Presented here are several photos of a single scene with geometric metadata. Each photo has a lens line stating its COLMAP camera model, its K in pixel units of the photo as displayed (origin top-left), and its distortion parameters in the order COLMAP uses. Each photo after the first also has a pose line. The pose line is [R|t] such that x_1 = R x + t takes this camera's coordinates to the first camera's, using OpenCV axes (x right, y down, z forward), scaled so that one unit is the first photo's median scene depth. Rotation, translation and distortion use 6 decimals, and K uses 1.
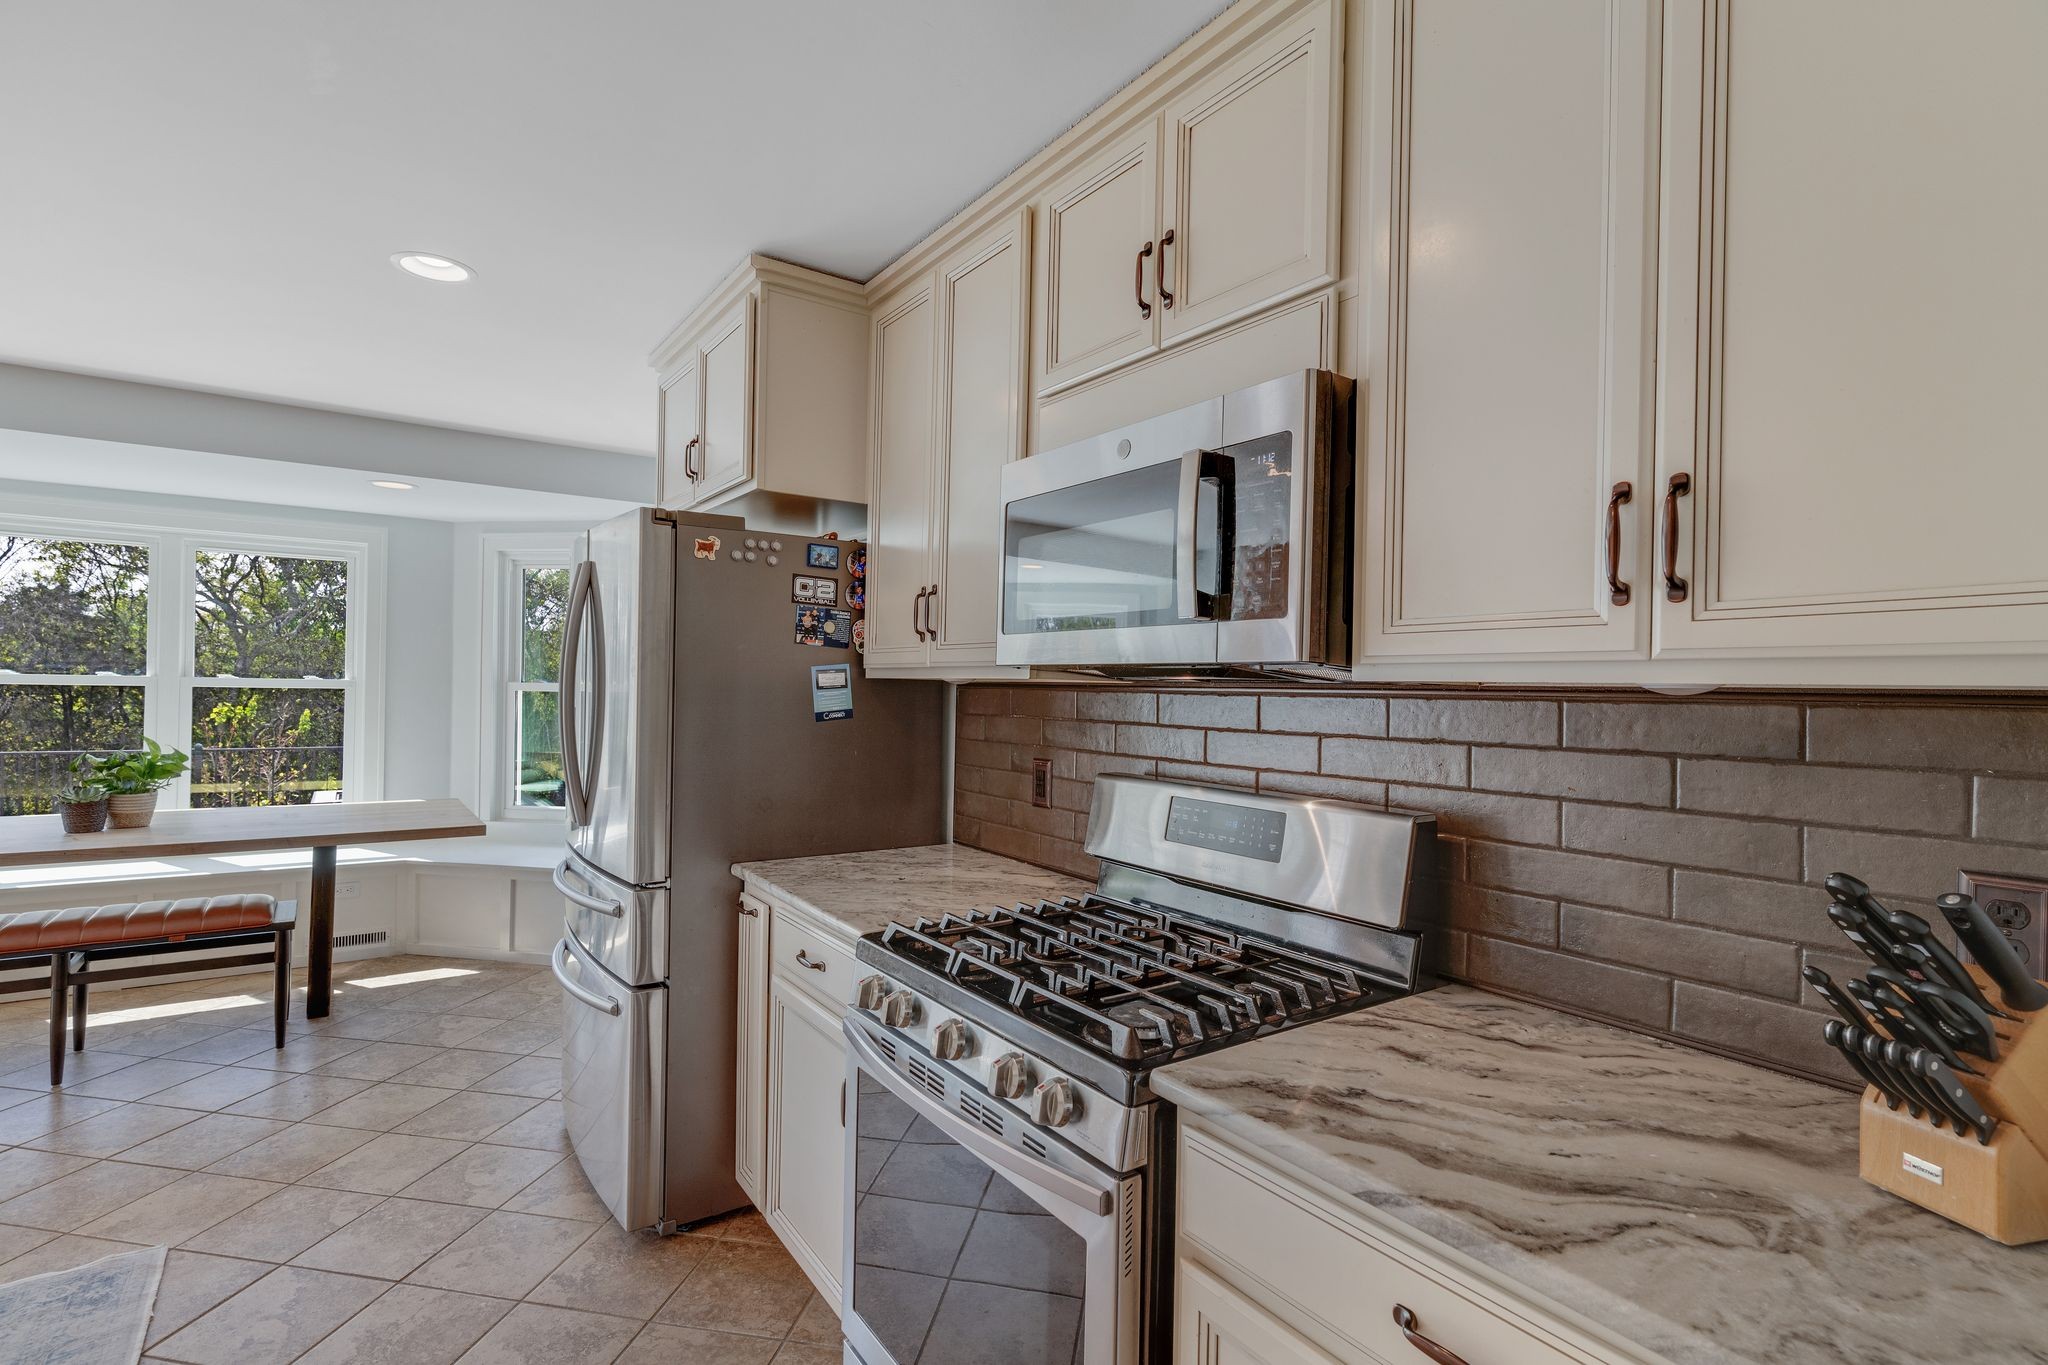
lens RADIAL K [[971.4, 0, 1027.8], [0, 971.4, 685.4], [0, 0, 1]] dist [-0.000616, -0.000364]
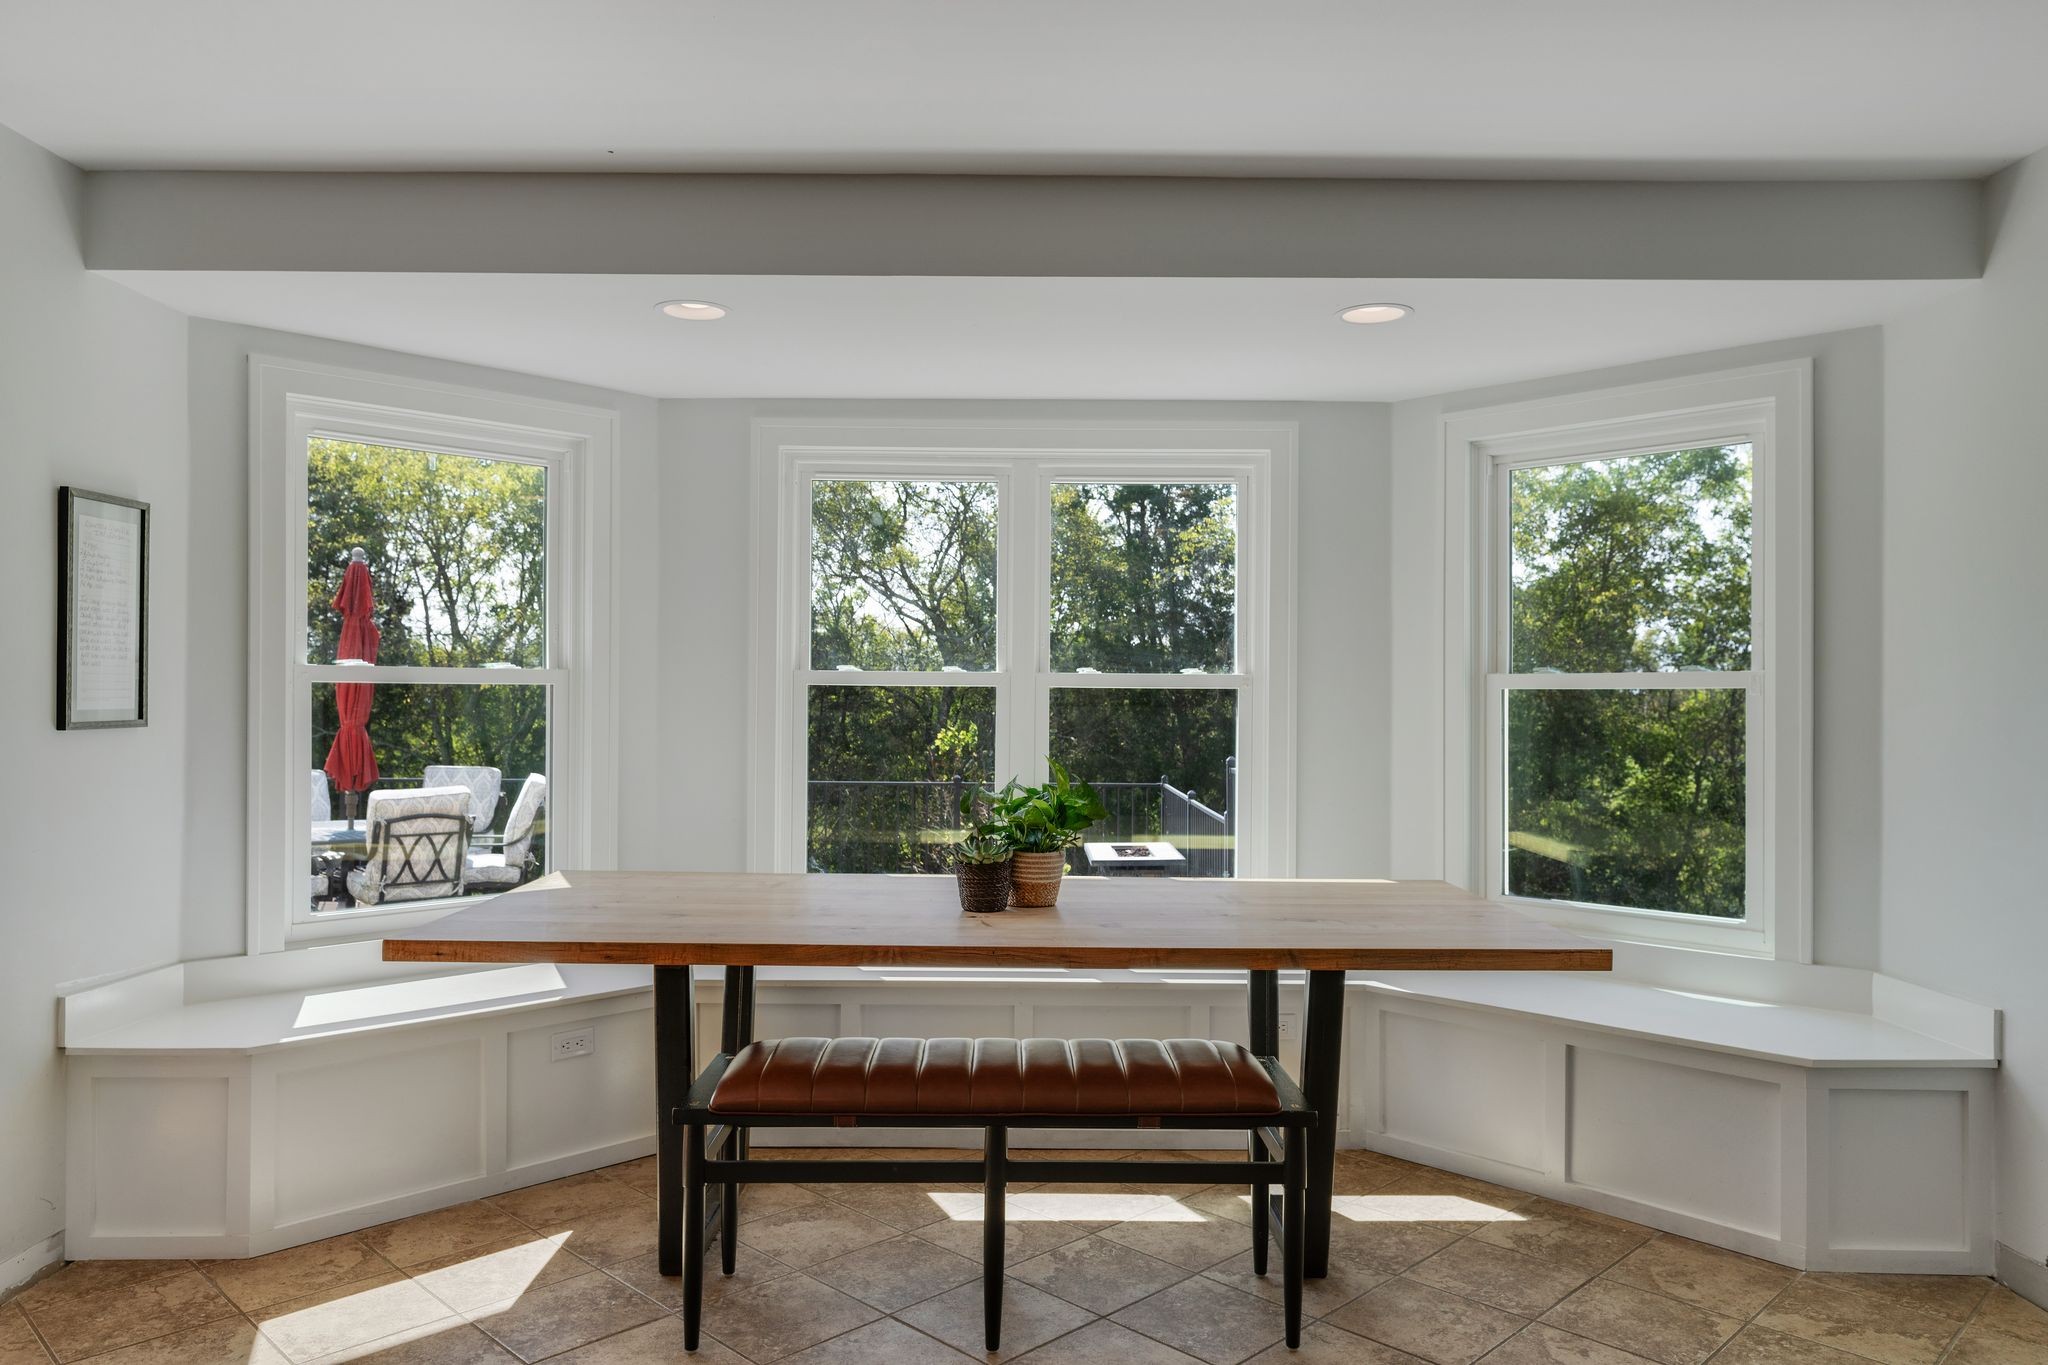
lens RADIAL K [[1379.6, 0, 1019.6], [0, 1379.6, 688.6], [0, 0, 1]] dist [0.006520, 0.001551]
pose [[0.820234, -0.017536, -0.571759, -0.337725], [0.009832, 0.999815, -0.016559, 0.017505], [0.571943, 0.007960, 0.820255, 0.215640]]
